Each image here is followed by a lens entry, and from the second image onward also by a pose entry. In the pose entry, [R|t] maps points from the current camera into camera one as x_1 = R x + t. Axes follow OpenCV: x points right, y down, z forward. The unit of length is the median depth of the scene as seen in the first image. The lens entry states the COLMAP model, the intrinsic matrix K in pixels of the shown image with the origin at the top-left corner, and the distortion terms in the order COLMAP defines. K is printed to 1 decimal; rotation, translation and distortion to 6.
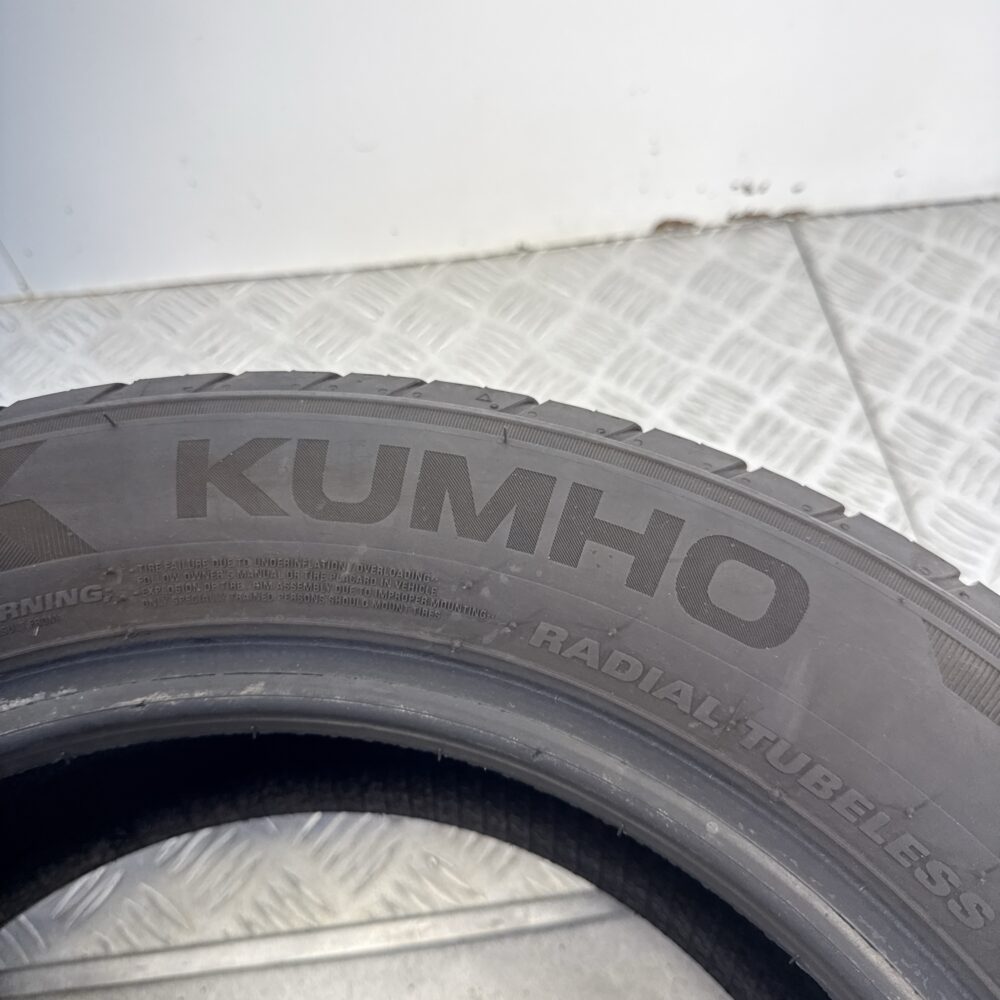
lens RADIAL K [[942.2, 0, 512.4], [0, 942.2, 501.6], [0, 0, 1]] dist [0.141617, -0.336669]
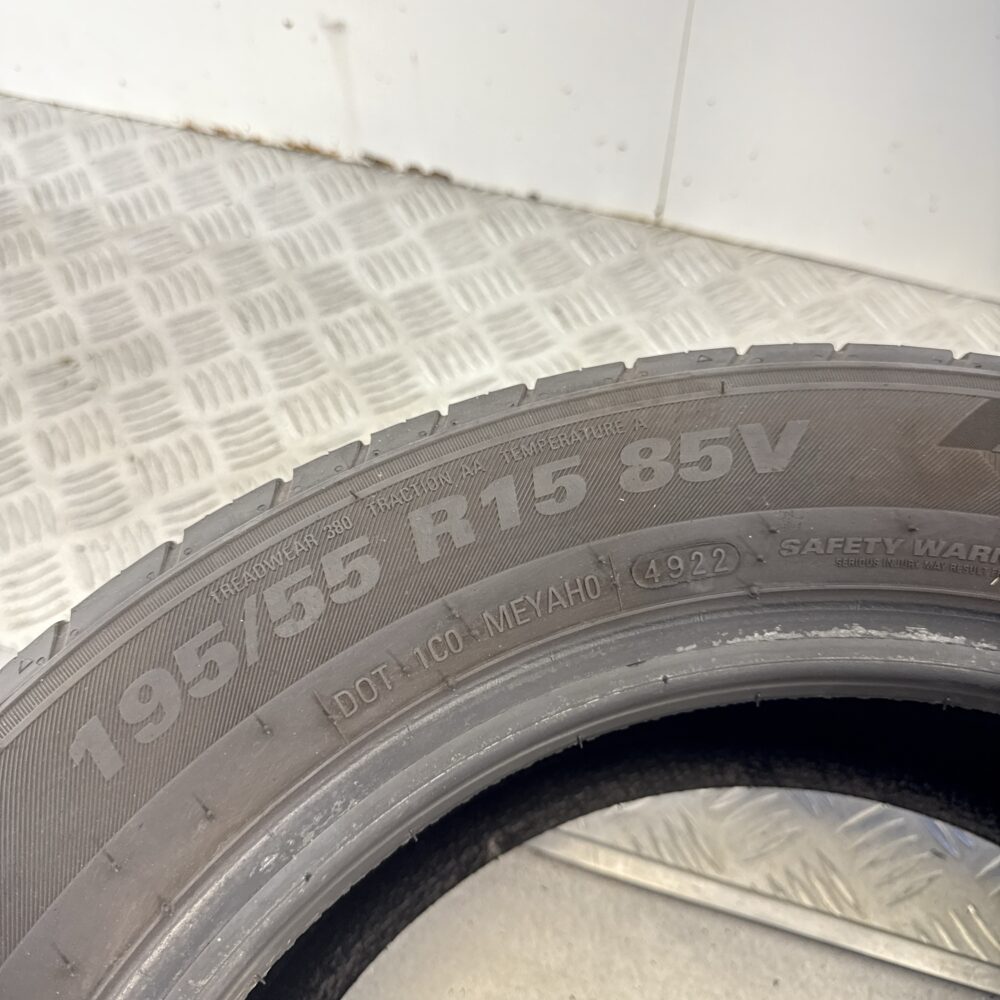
lens RADIAL K [[943.4, 0, 500.7], [0, 943.4, 515.1], [0, 0, 1]] dist [0.108015, -0.287515]
pose [[0.905845, 0.367513, -0.210662, -0.776242], [-0.363599, 0.929718, 0.058480, 0.199212], [0.217349, 0.023623, 0.975808, -0.102589]]
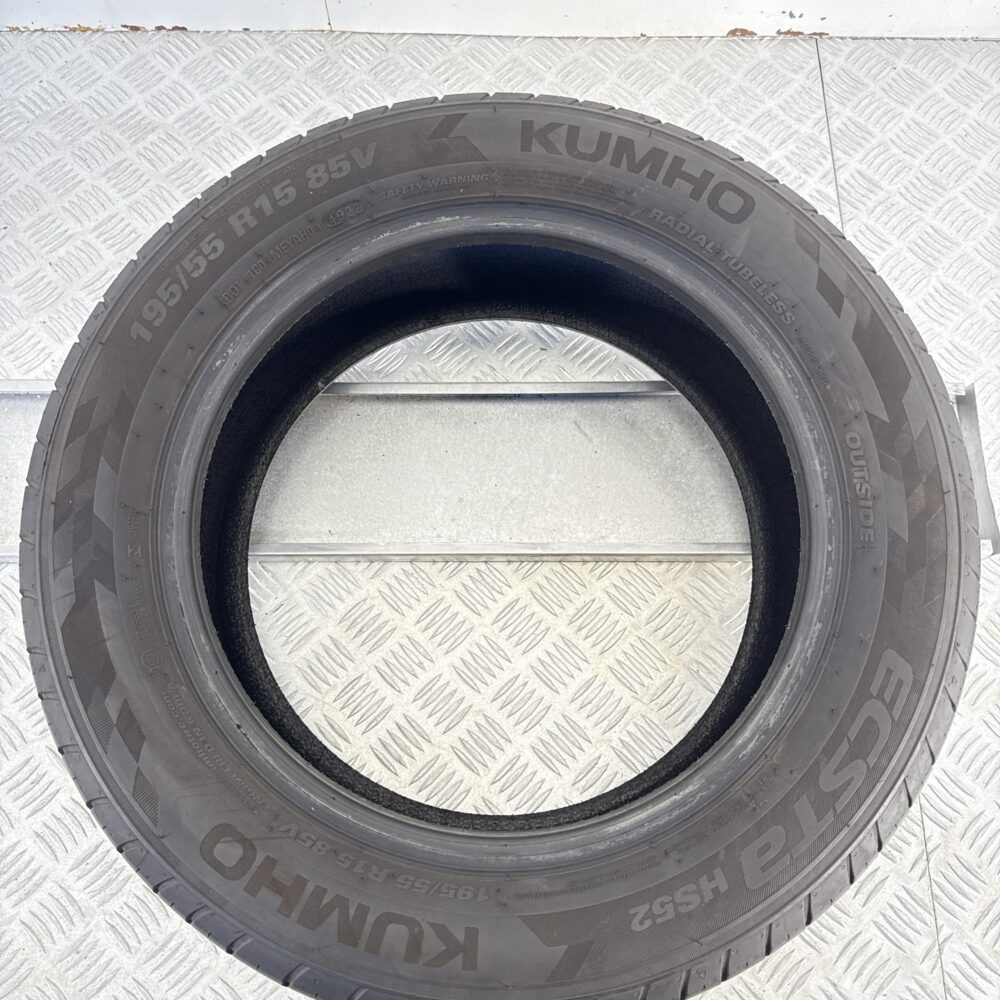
lens RADIAL K [[942.2, 0, 512.4], [0, 942.2, 501.6], [0, 0, 1]] dist [0.141617, -0.336669]
pose [[0.991799, 0.127746, -0.004058, -0.236254], [-0.123430, 0.965567, 0.229009, 0.340241], [0.033174, -0.226630, 0.973416, -1.714639]]
